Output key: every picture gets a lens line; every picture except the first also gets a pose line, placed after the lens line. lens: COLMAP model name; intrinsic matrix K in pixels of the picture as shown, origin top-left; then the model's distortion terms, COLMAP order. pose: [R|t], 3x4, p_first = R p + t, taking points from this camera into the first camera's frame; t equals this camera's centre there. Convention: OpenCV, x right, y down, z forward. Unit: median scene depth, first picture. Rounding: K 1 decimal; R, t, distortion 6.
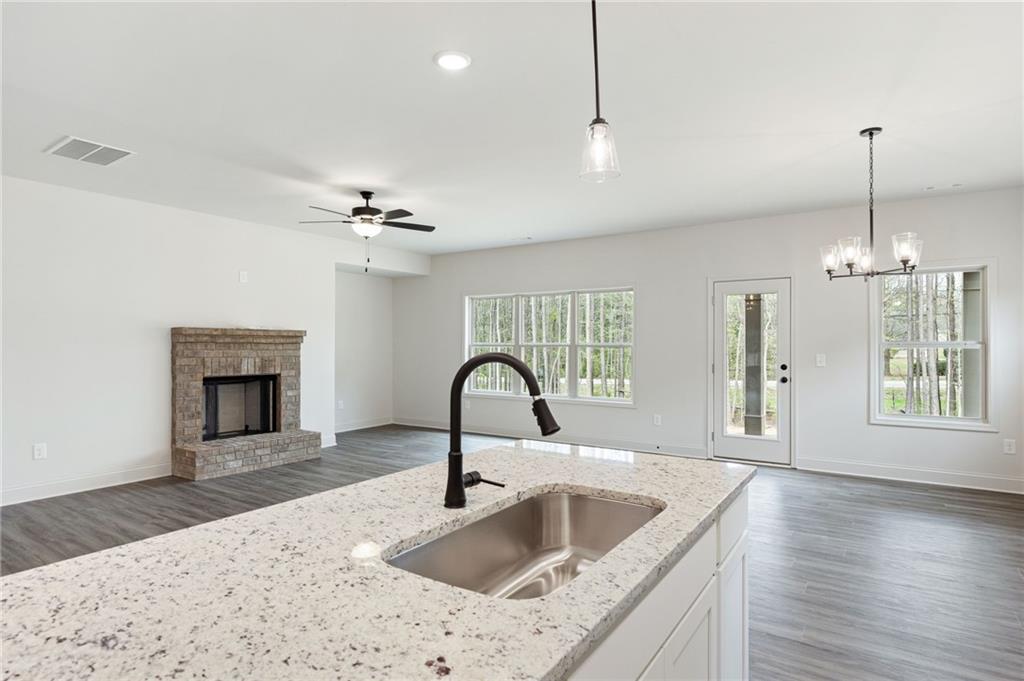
lens RADIAL K [[562.0, 0, 515.9], [0, 562.0, 341.4], [0, 0, 1]] dist [0.000371, -0.003389]
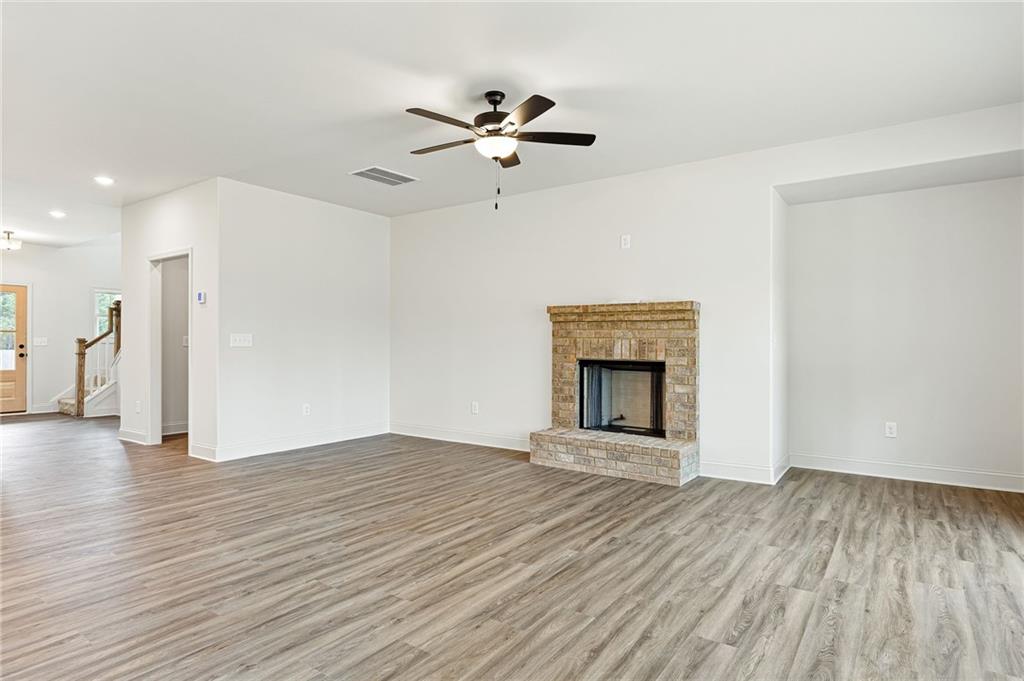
lens RADIAL K [[562.0, 0, 506.3], [0, 562.0, 343.0], [0, 0, 1]] dist [0.000371, -0.003389]
pose [[-0.036095, 0.000487, -0.999348, 0.377390], [0.001952, 0.999998, 0.000417, 0.036648], [0.999346, -0.001936, -0.036096, 0.920405]]
